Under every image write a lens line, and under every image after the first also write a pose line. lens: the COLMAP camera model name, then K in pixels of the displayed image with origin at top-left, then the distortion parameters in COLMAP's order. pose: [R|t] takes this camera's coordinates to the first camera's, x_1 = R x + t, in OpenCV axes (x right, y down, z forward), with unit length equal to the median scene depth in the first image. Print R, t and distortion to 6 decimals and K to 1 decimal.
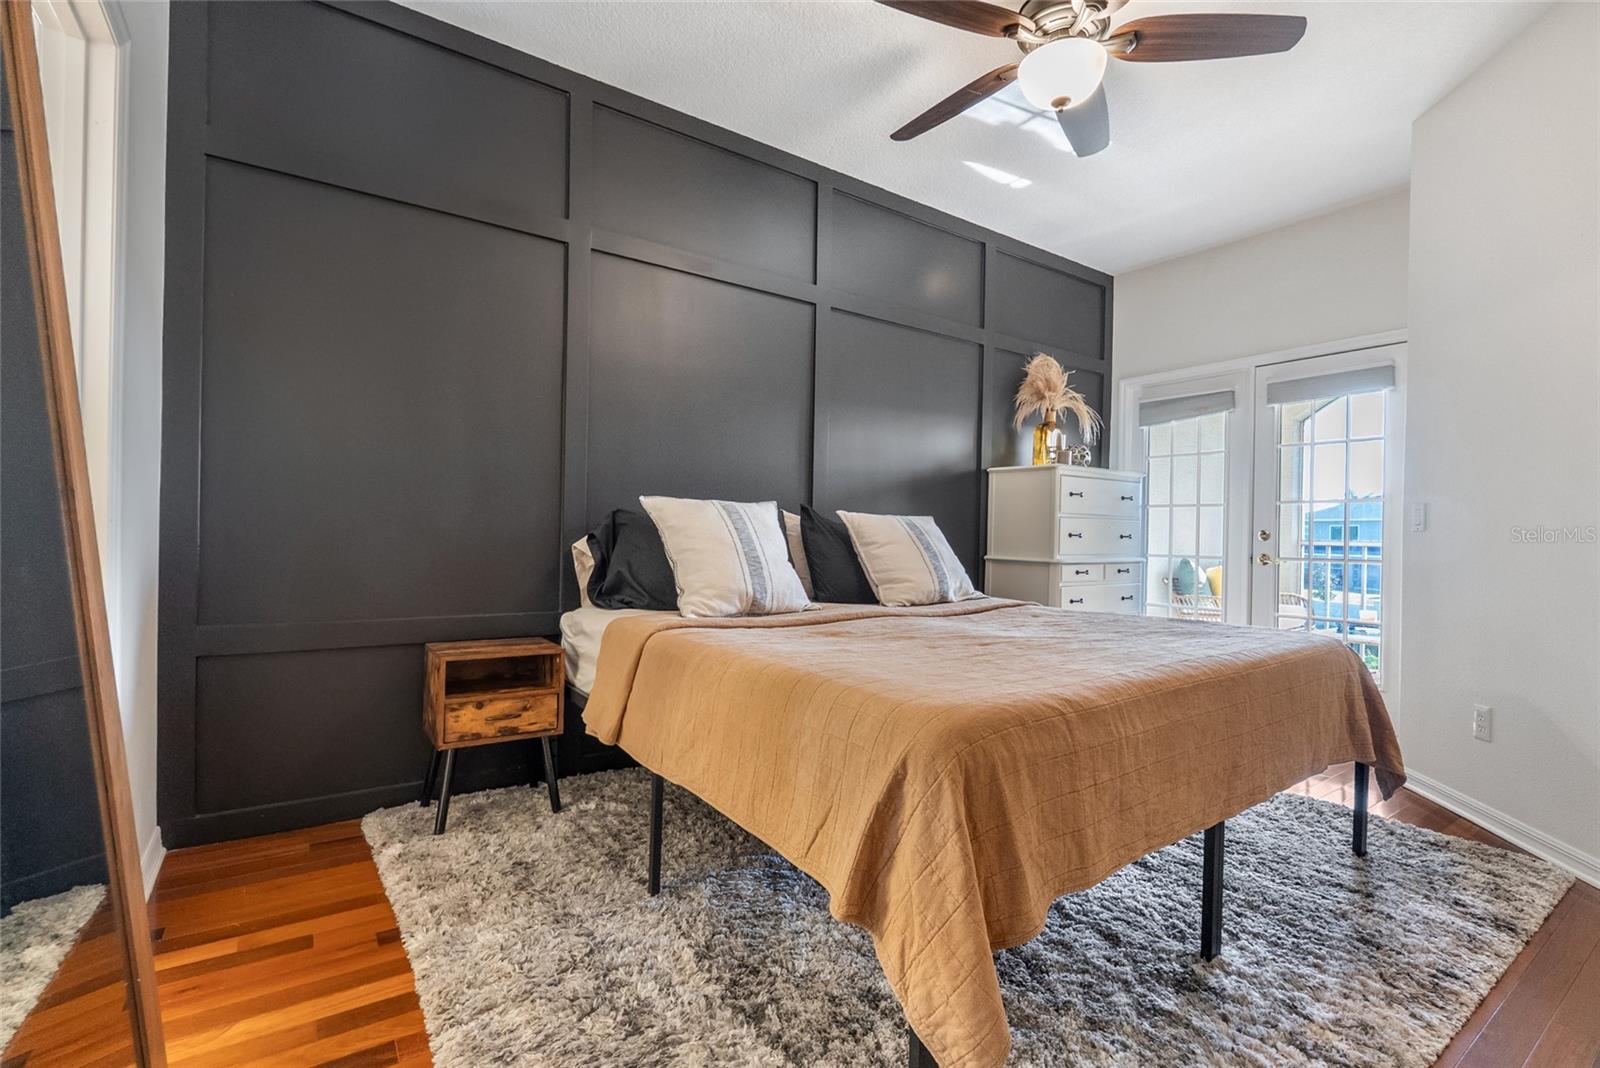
lens RADIAL K [[722.7, 0, 787.2], [0, 722.7, 534.9], [0, 0, 1]] dist [-0.010036, 0.002810]
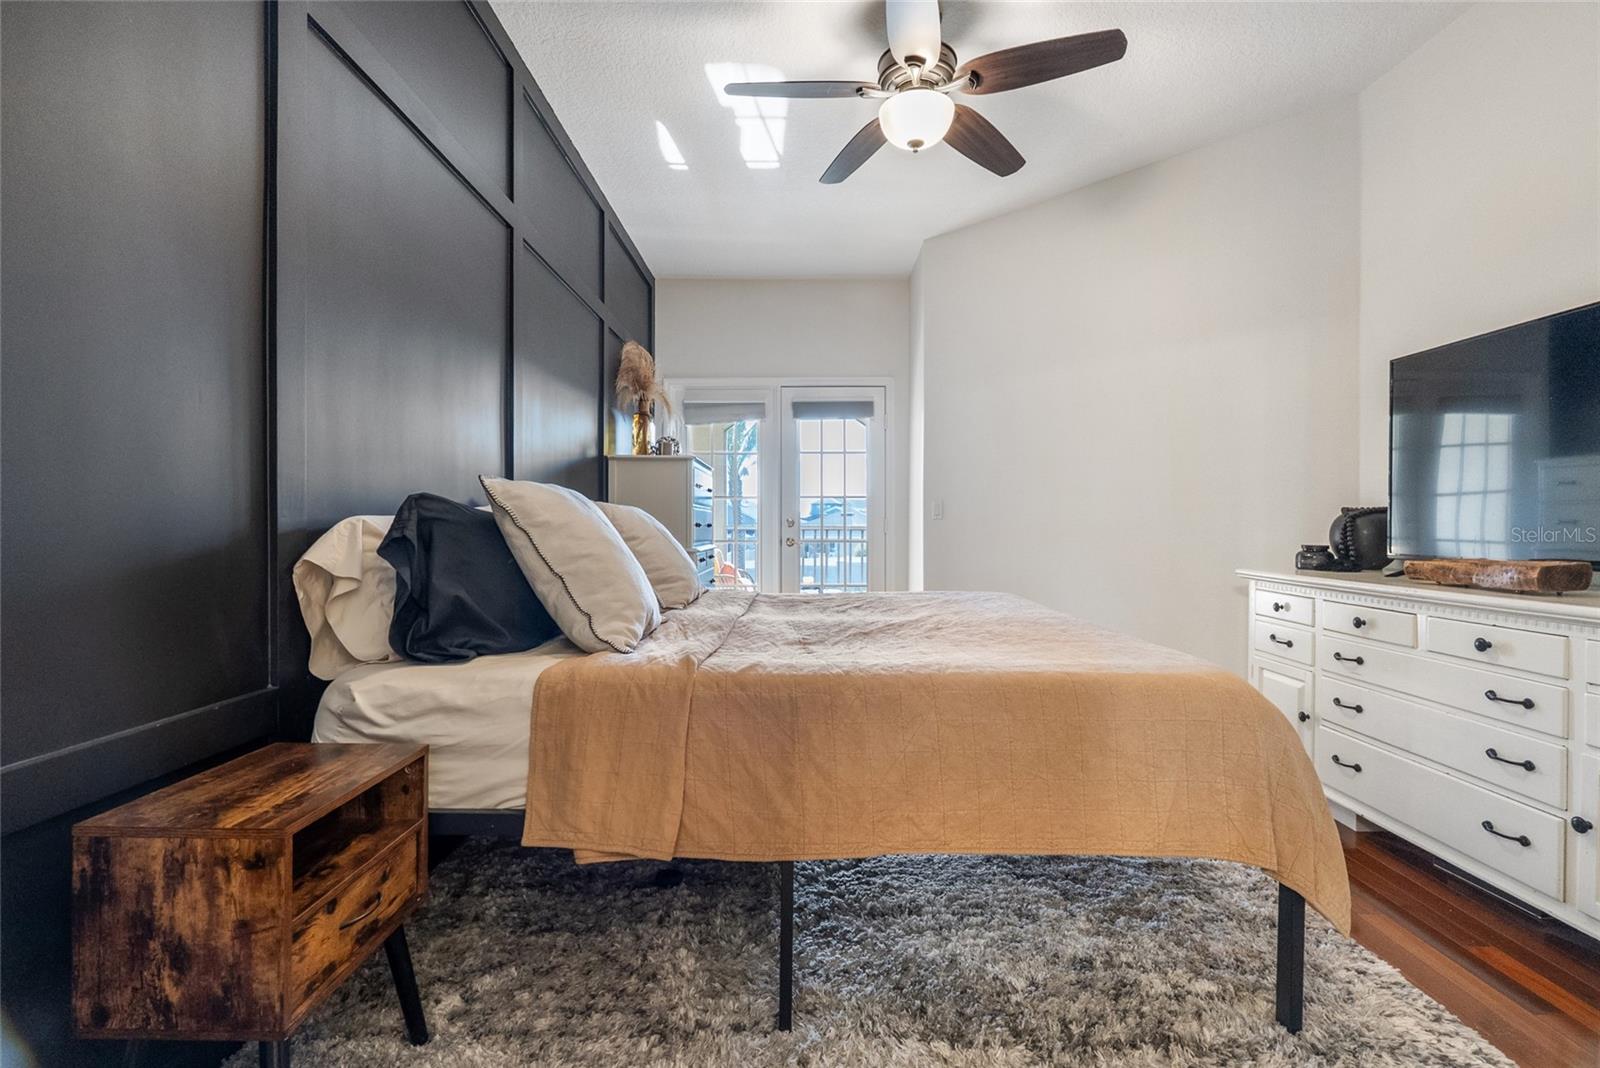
lens RADIAL K [[722.7, 0, 784.9], [0, 722.7, 532.0], [0, 0, 1]] dist [-0.010036, 0.002810]
pose [[0.573654, -0.023517, 0.818760, -0.426180], [0.011016, 0.999719, 0.020996, -0.010780], [-0.819023, -0.003025, 0.573752, 0.323723]]
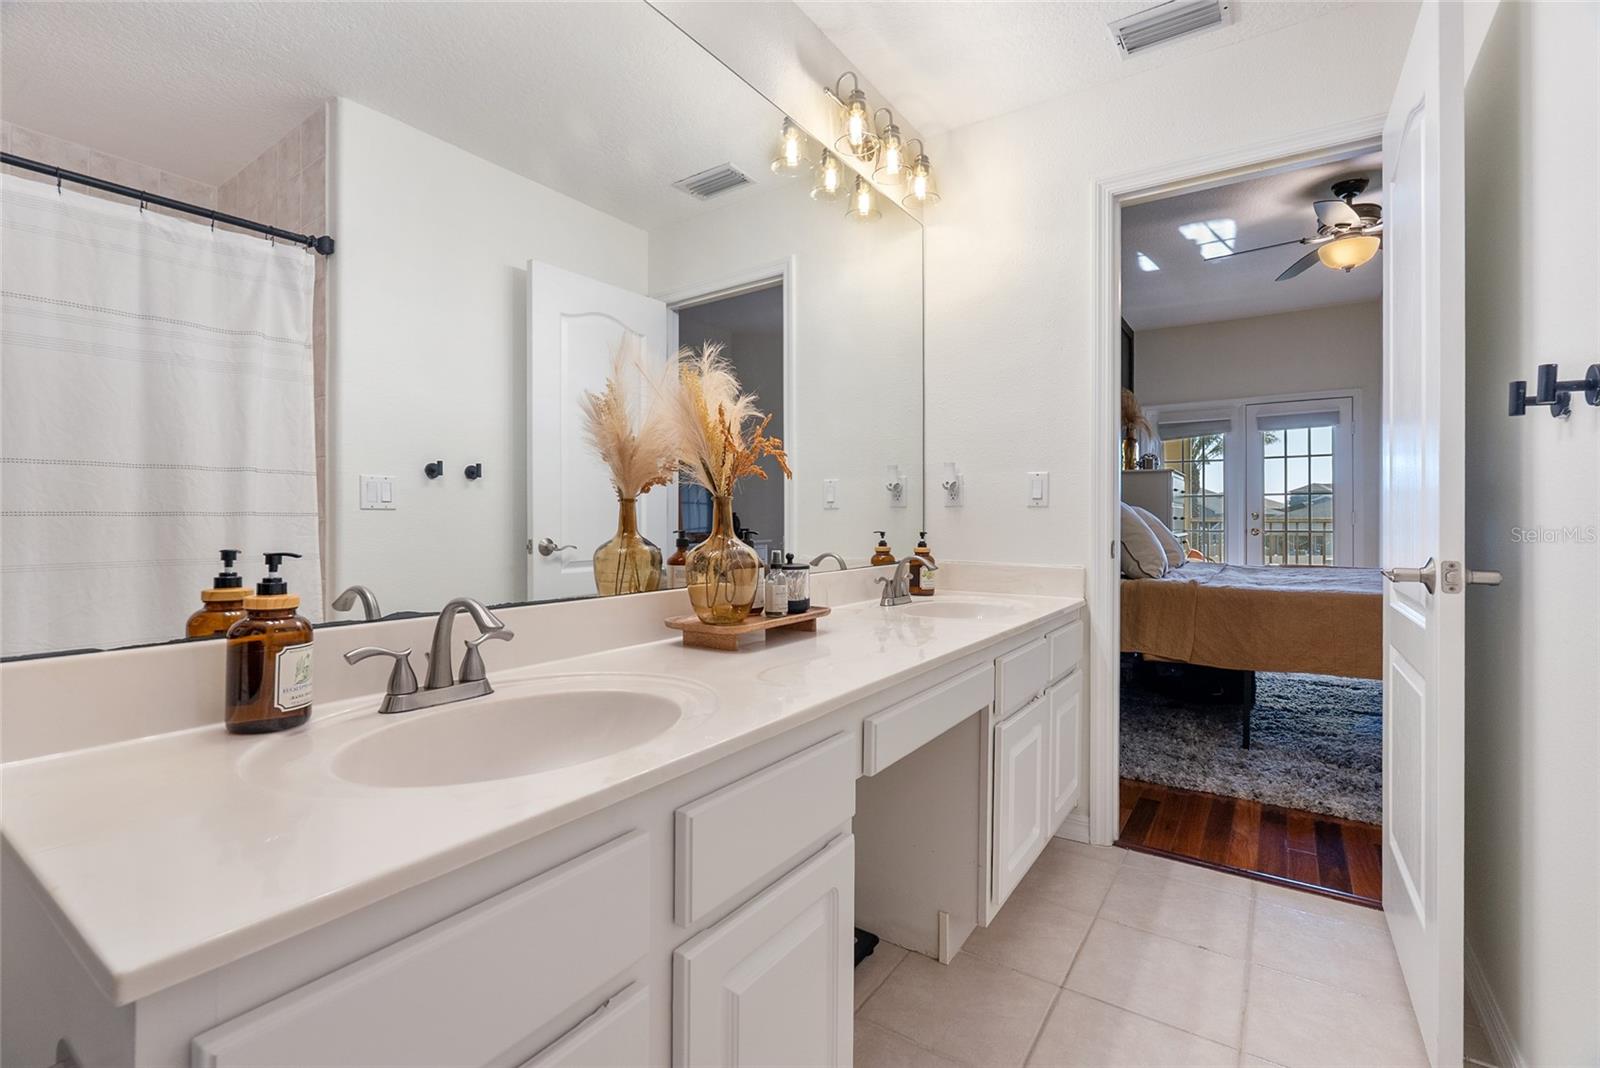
lens RADIAL K [[722.7, 0, 795.0], [0, 722.7, 523.0], [0, 0, 1]] dist [-0.010036, 0.002810]
pose [[0.924036, -0.023186, 0.381601, -0.942538], [0.021792, 0.999731, 0.007974, -0.019965], [-0.381683, 0.000948, 0.924293, -0.049407]]
